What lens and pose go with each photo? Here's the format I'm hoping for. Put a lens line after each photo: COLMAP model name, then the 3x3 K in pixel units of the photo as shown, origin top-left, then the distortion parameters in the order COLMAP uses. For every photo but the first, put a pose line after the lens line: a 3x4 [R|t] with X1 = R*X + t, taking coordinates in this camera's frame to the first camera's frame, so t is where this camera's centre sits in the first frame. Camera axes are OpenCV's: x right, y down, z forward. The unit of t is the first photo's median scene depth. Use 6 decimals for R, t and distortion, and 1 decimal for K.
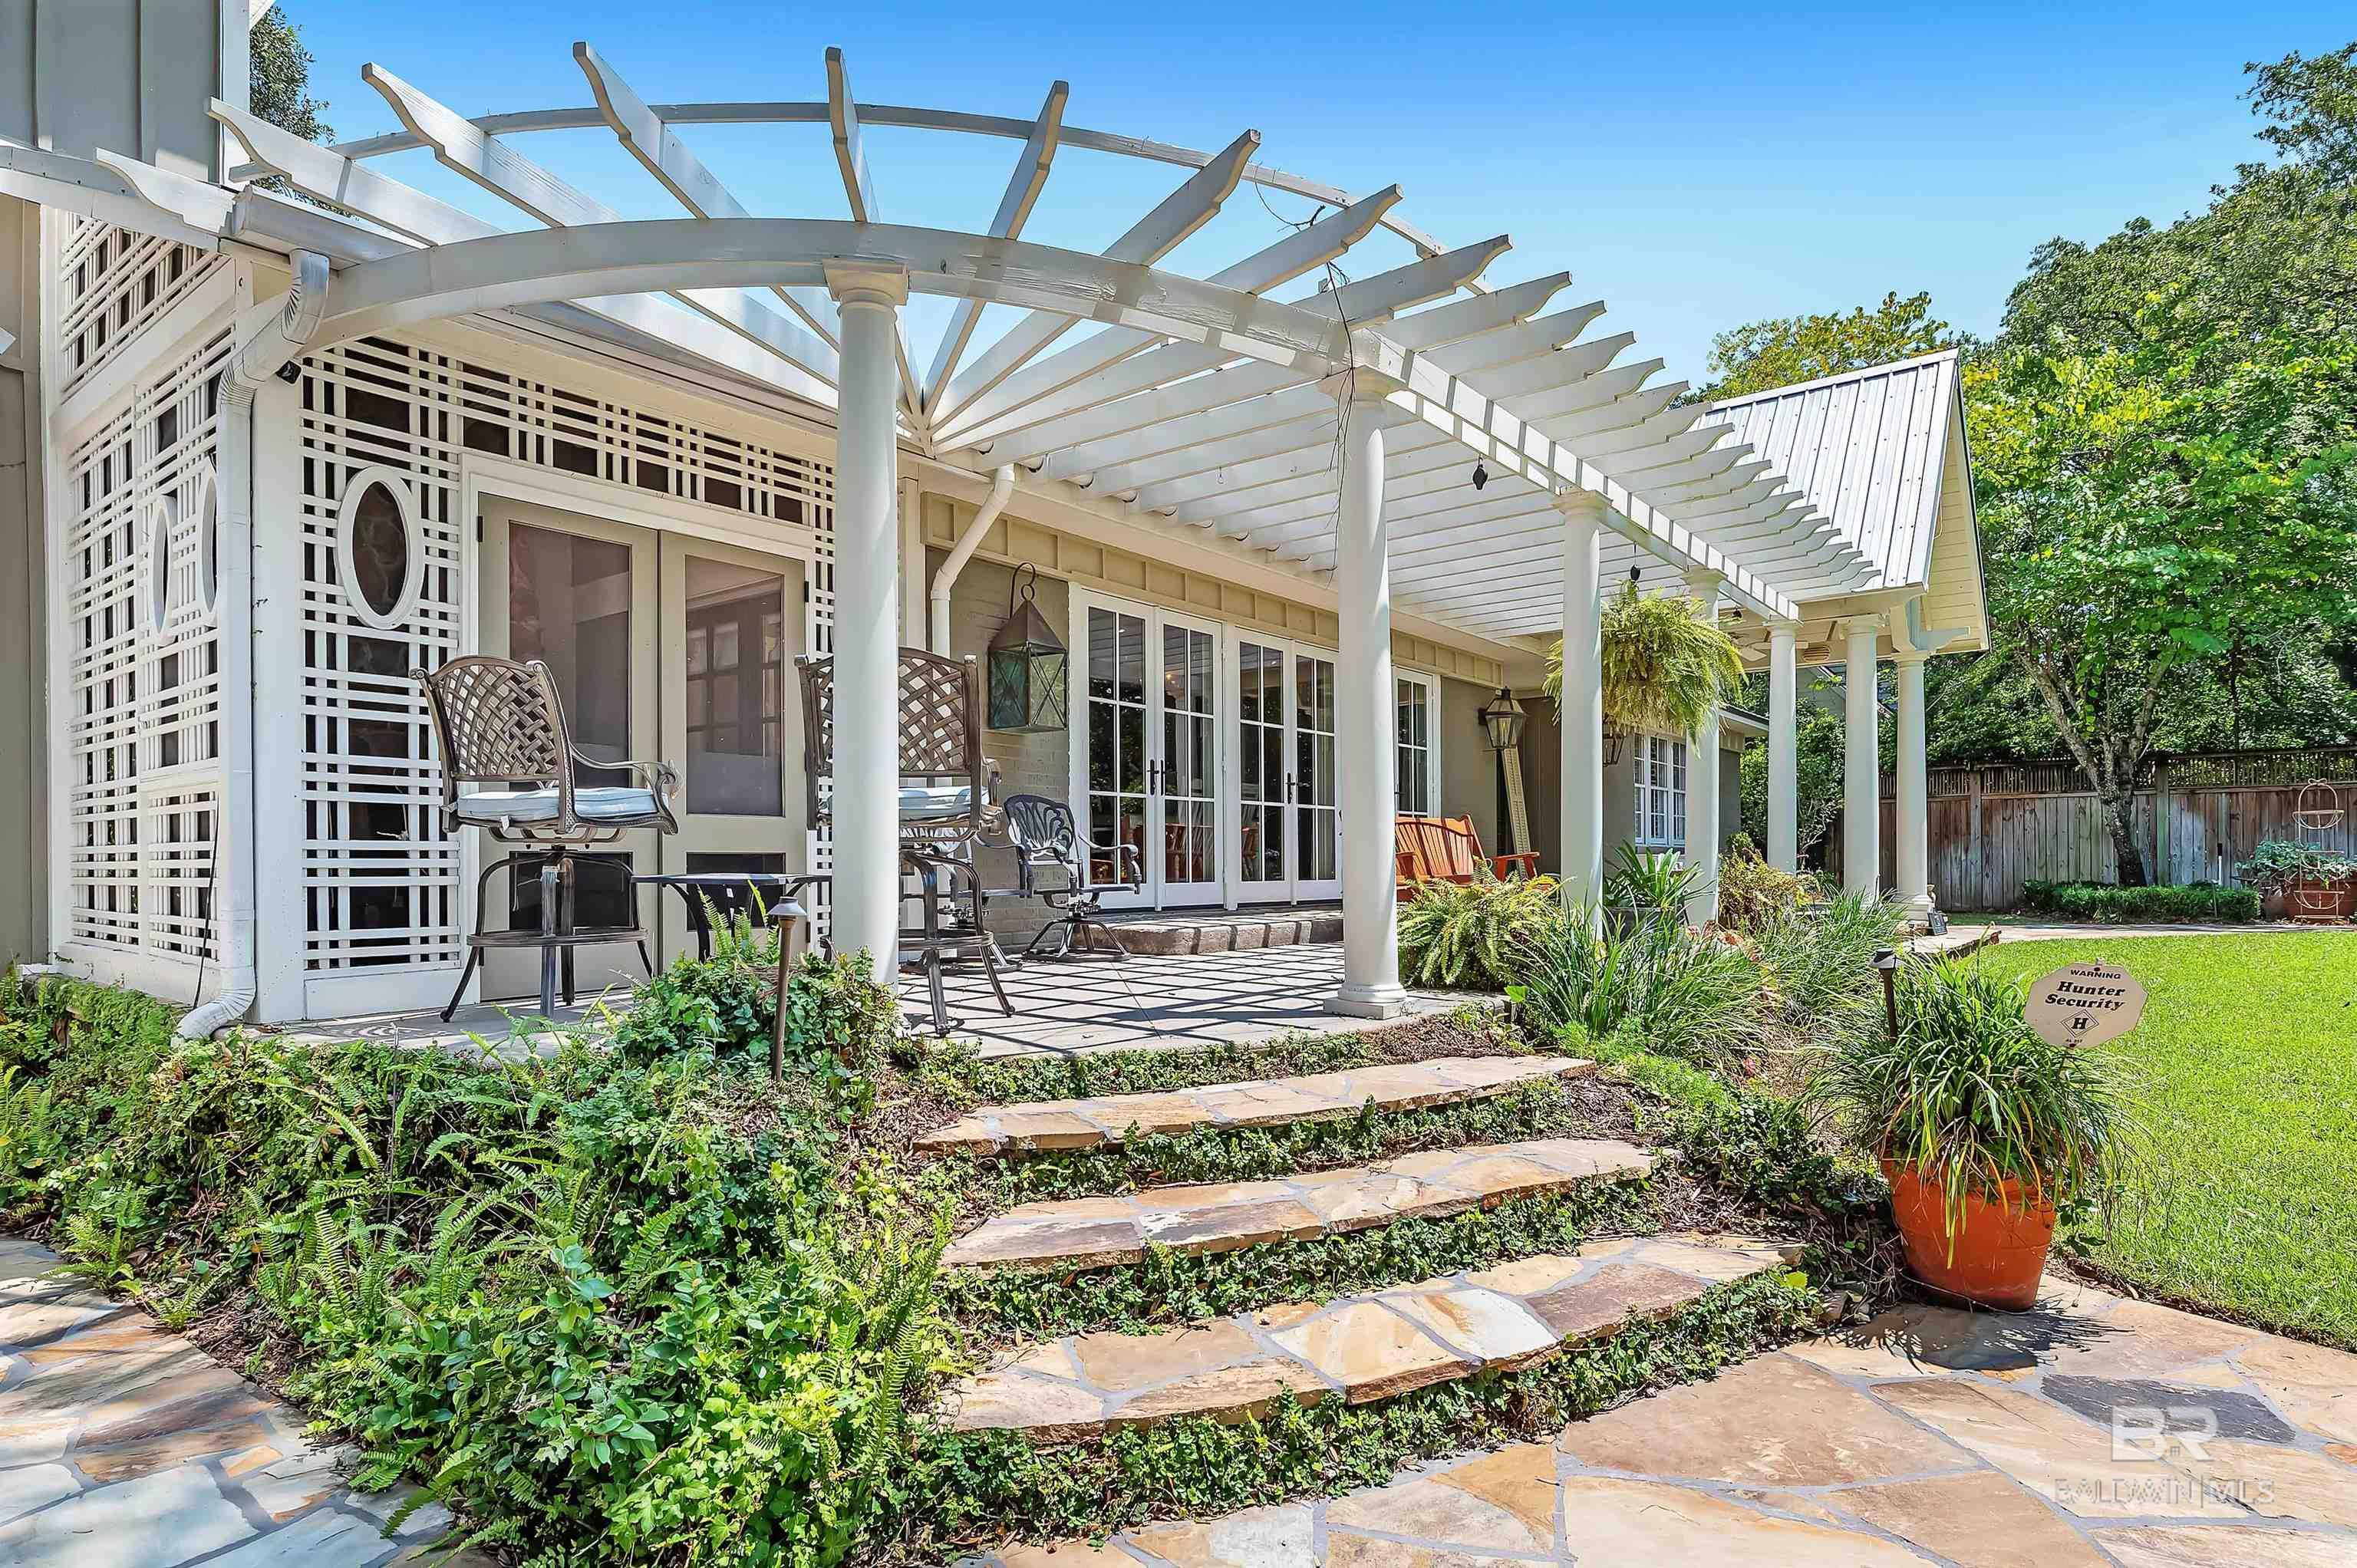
lens RADIAL K [[1298.8, 0, 1180.0], [0, 1298.8, 867.2], [0, 0, 1]] dist [-0.001270, -0.000911]
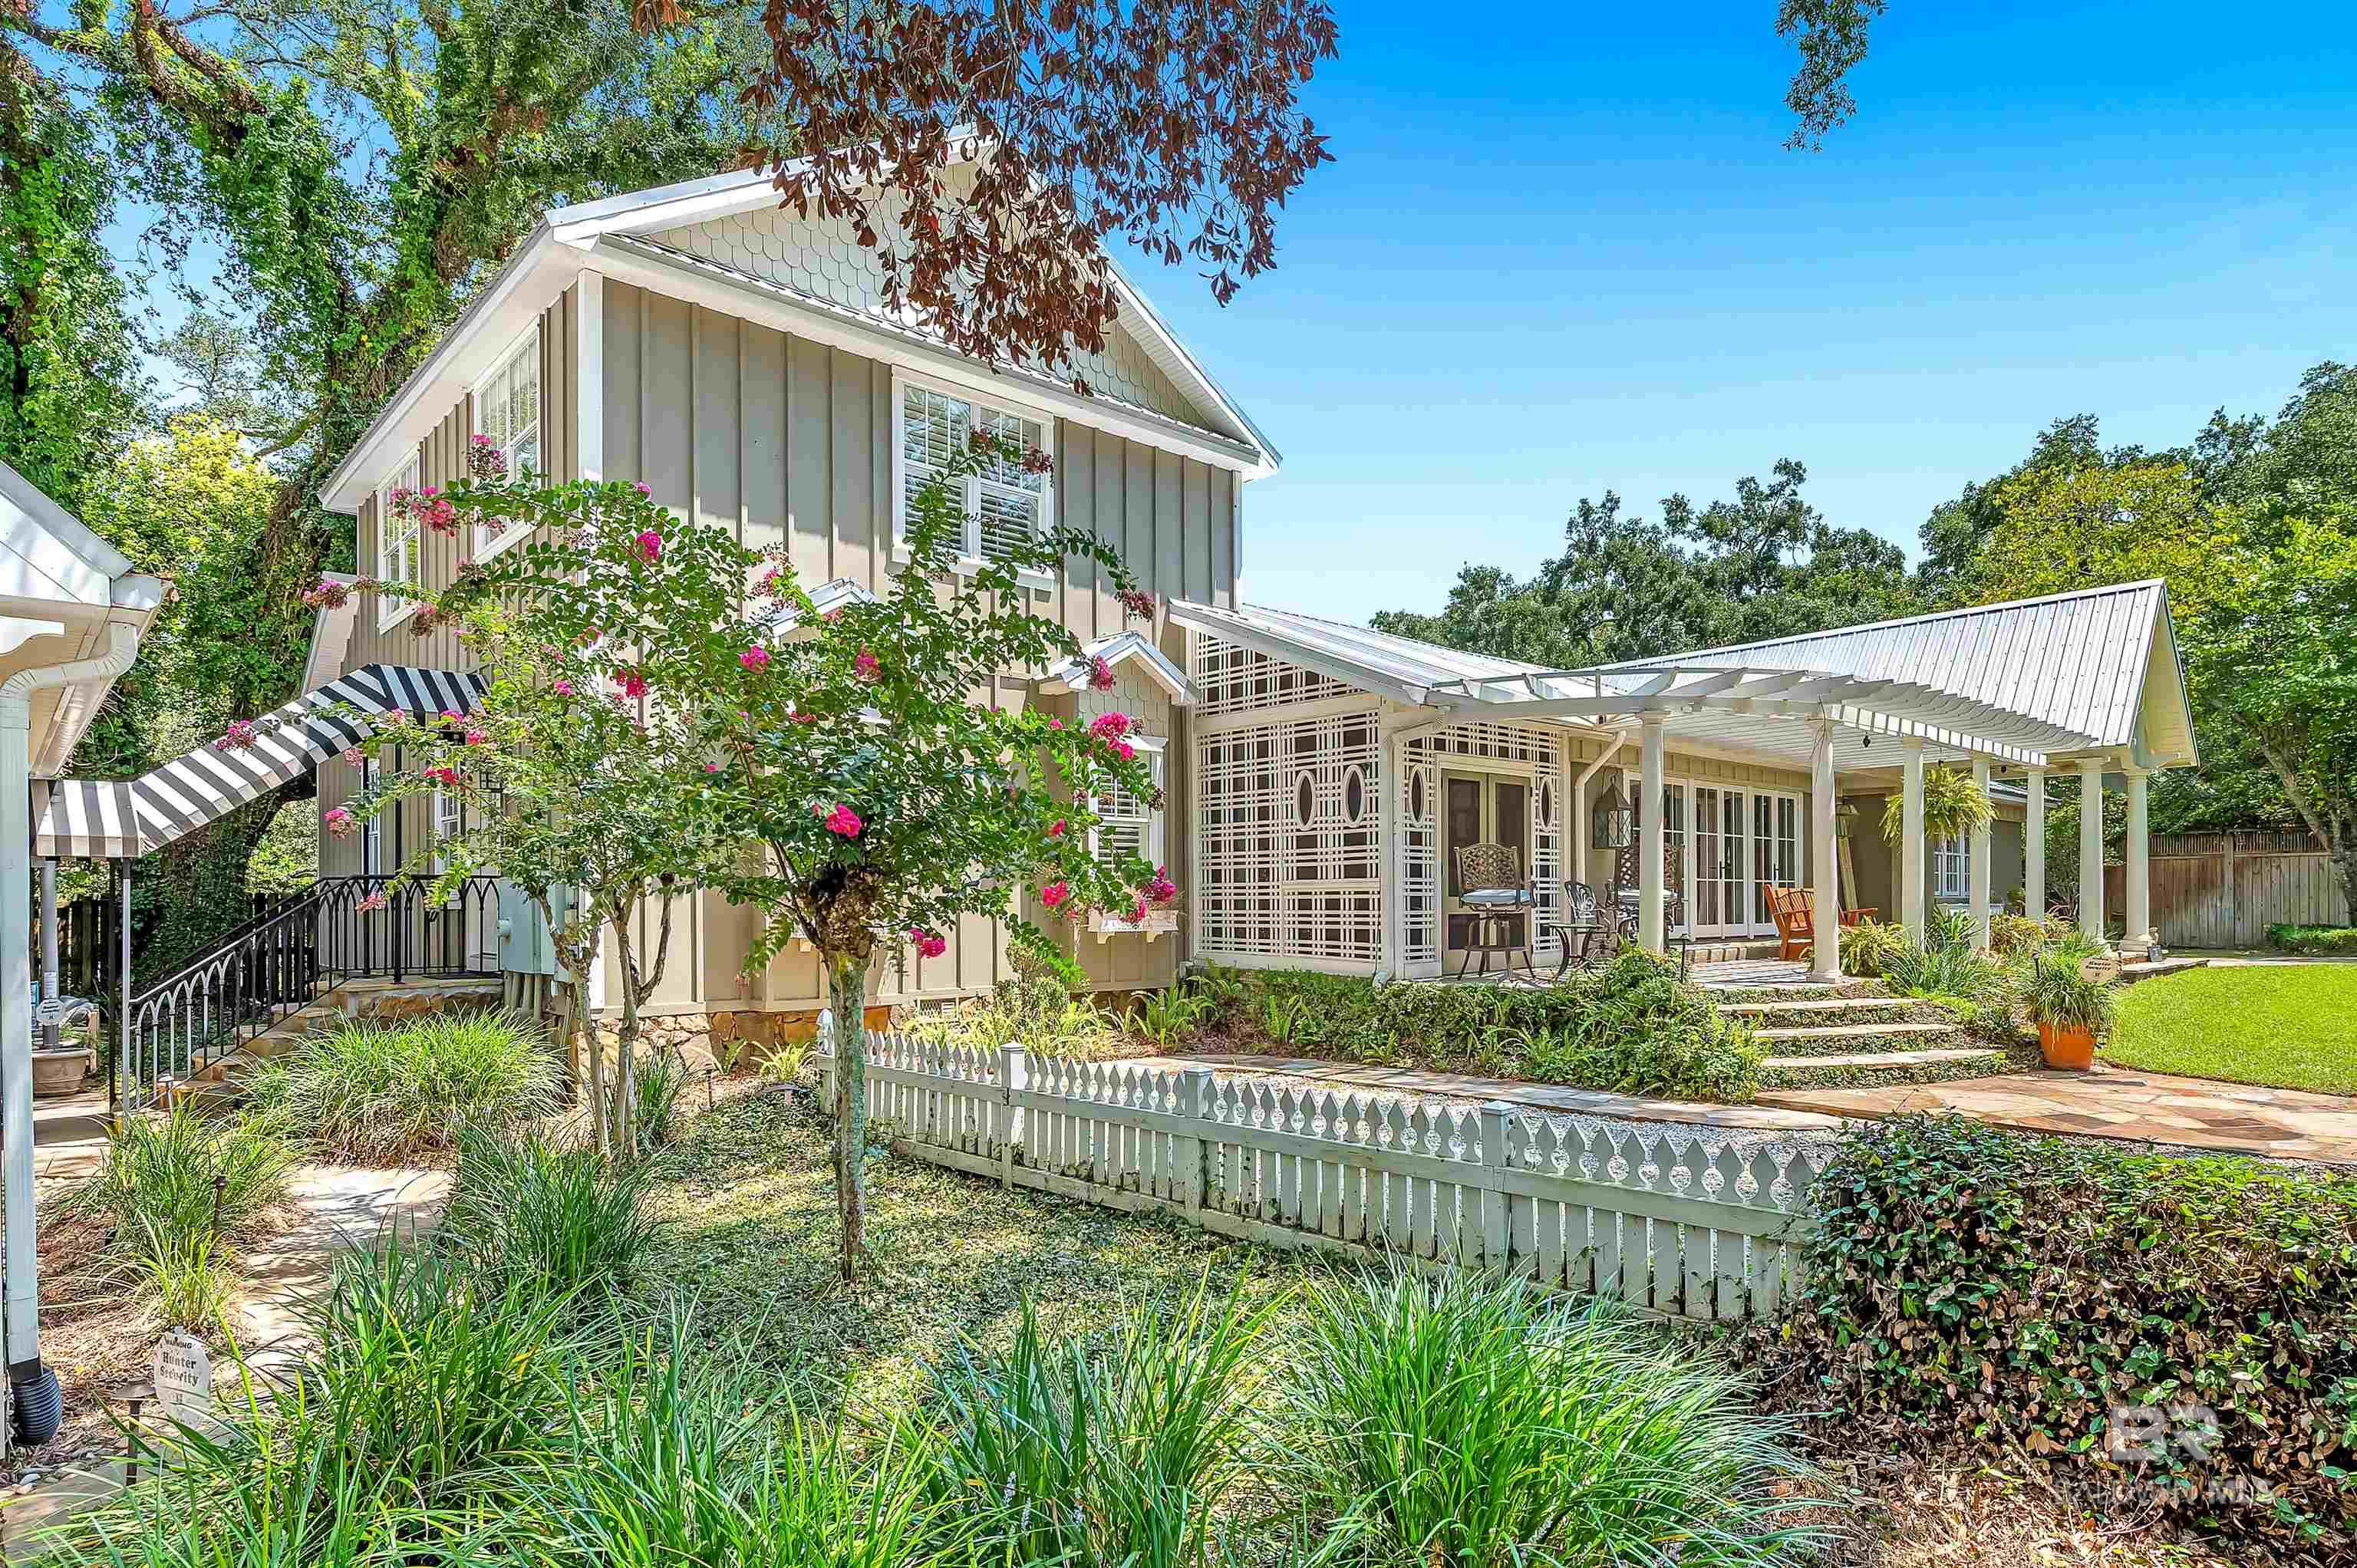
lens RADIAL K [[1308.7, 0, 1218.4], [0, 1308.7, 908.5], [0, 0, 1]] dist [0.000090, 0.000288]
pose [[0.987771, 0.001019, -0.155908, -0.469238], [-0.000408, 0.999992, 0.003956, -0.026886], [0.155911, -0.003844, 0.987764, -1.256188]]
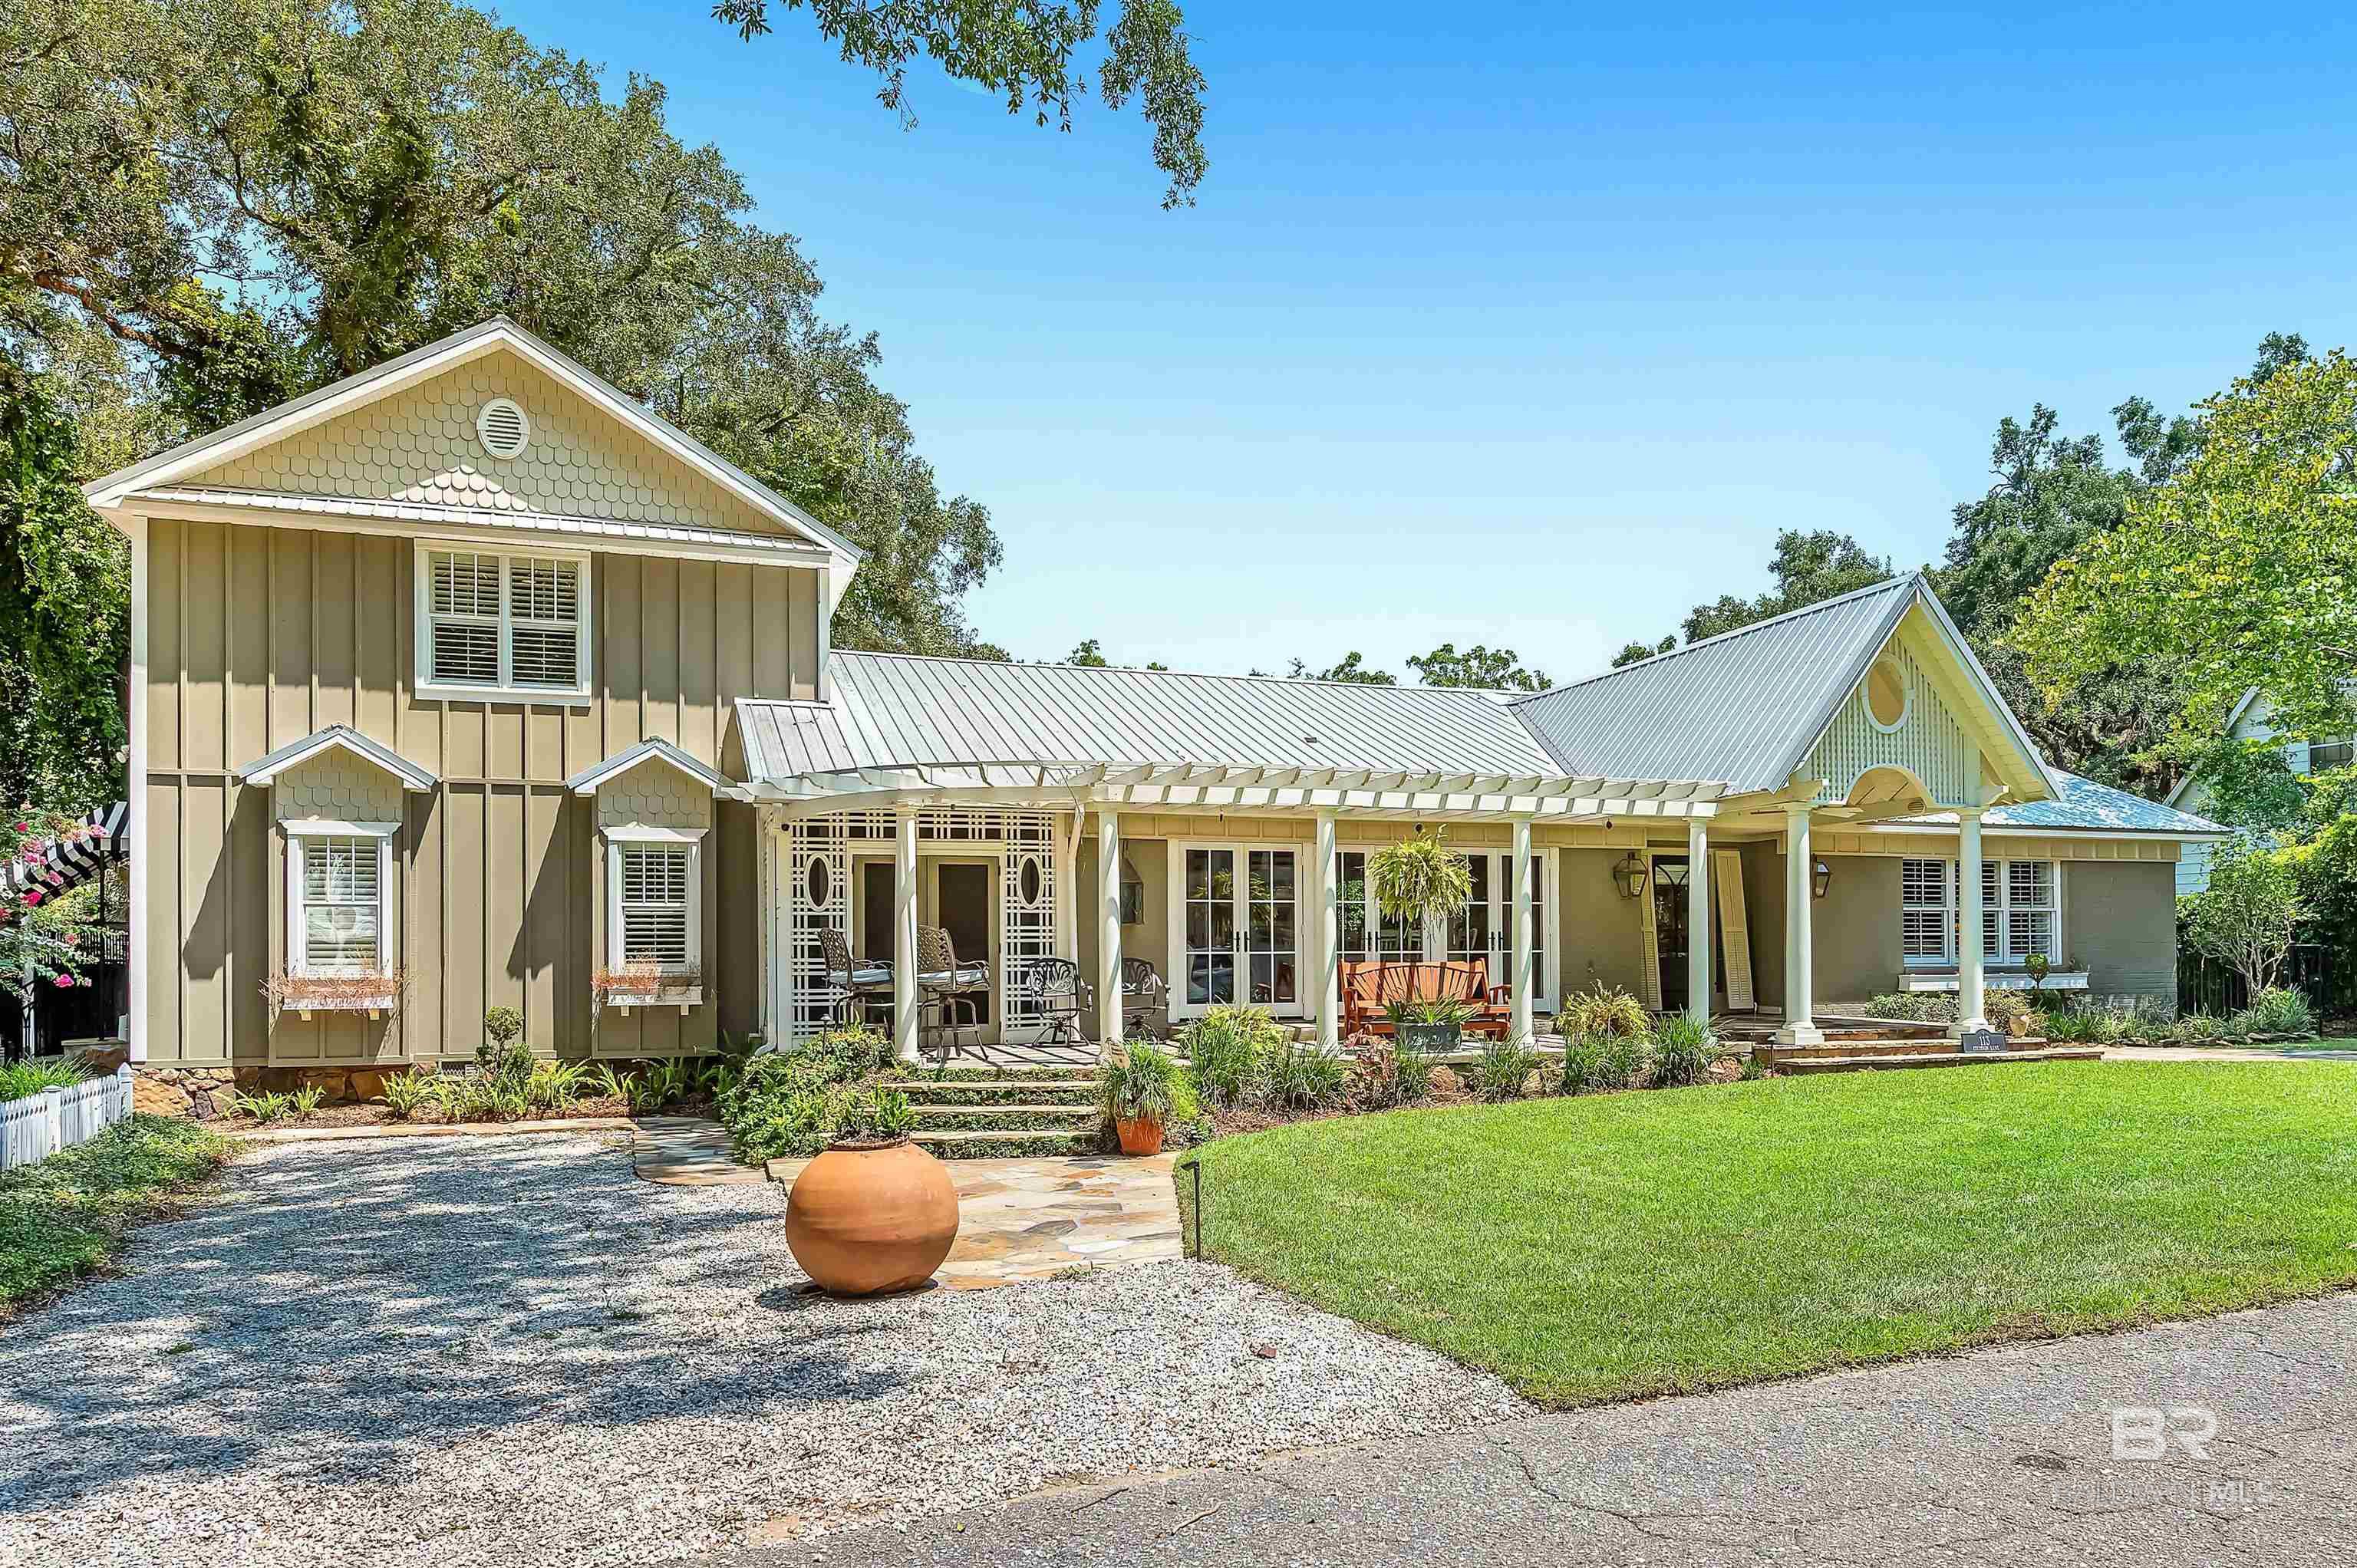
lens RADIAL K [[1680.2, 0, 1293.0], [0, 1680.2, 949.7], [0, 0, 1]] dist [-0.002177, 0.003195]
pose [[0.857937, -0.002536, -0.513748, 1.616193], [0.001370, 0.999996, -0.002648, -0.072110], [0.513752, 0.001568, 0.857937, -1.195787]]
